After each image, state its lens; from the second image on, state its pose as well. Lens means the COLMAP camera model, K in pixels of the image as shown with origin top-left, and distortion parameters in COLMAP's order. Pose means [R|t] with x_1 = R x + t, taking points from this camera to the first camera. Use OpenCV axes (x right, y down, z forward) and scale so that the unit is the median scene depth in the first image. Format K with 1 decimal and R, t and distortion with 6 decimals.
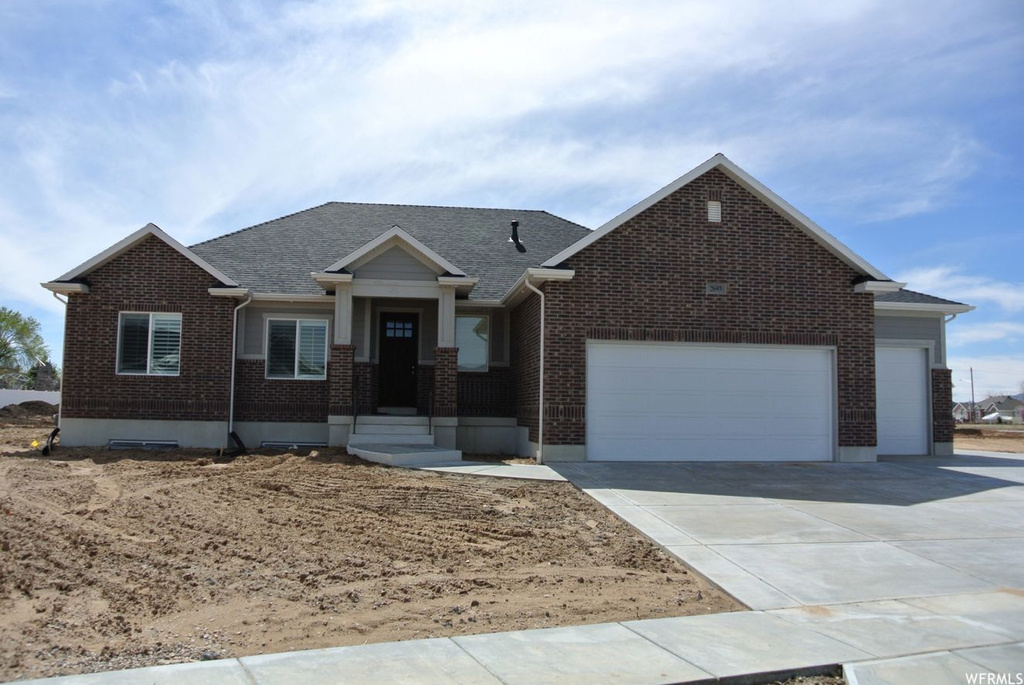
lens RADIAL K [[798.7, 0, 494.3], [0, 798.7, 342.3], [0, 0, 1]] dist [-0.076675, 0.018092]
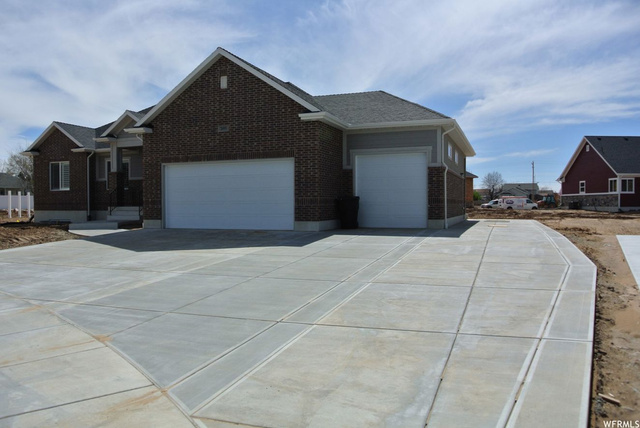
lens RADIAL K [[499.2, 0, 309.0], [0, 499.2, 213.9], [0, 0, 1]] dist [-0.076675, 0.018092]
pose [[0.875195, -0.009815, -0.483671, 0.936190], [0.059444, 0.994400, 0.087382, 0.031623], [0.480105, -0.105228, 0.870877, 0.140593]]
